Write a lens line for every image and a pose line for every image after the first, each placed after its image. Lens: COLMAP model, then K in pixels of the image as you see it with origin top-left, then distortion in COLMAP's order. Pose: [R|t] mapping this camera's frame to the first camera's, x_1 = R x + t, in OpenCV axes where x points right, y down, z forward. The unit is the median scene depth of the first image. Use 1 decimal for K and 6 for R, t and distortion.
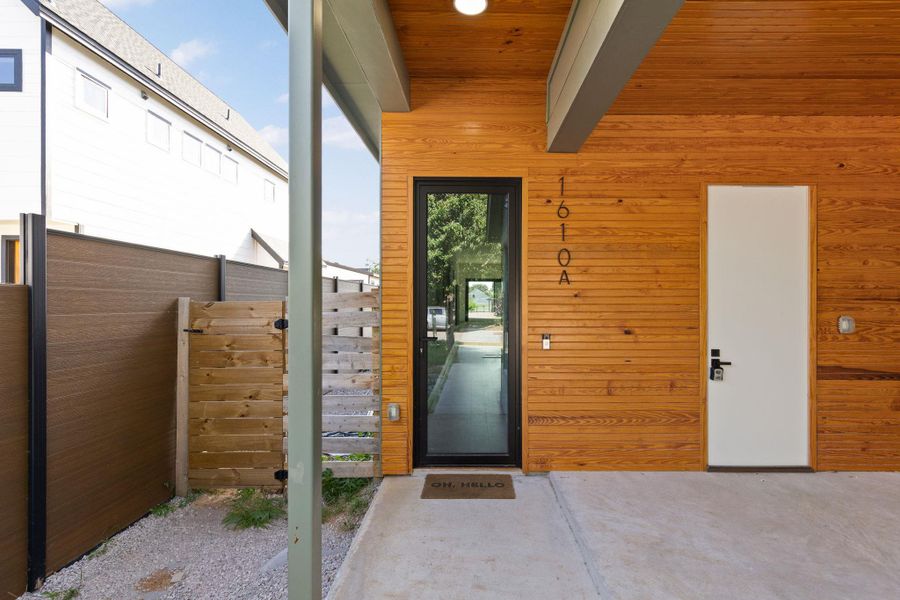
lens RADIAL K [[420.8, 0, 451.1], [0, 420.8, 301.7], [0, 0, 1]] dist [0.001239, -0.000529]
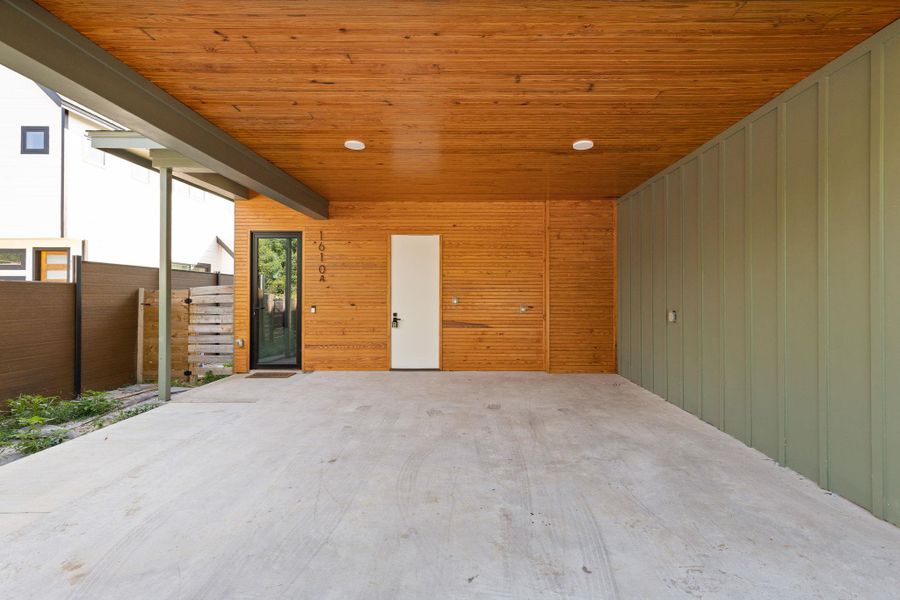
lens RADIAL K [[428.3, 0, 451.2], [0, 428.3, 292.3], [0, 0, 1]] dist [-0.001736, -0.000785]
pose [[0.999998, -0.000229, 0.001998, 0.905229], [0.000251, 0.999940, -0.010983, 0.033742], [-0.001996, 0.010984, 0.999938, -1.134652]]
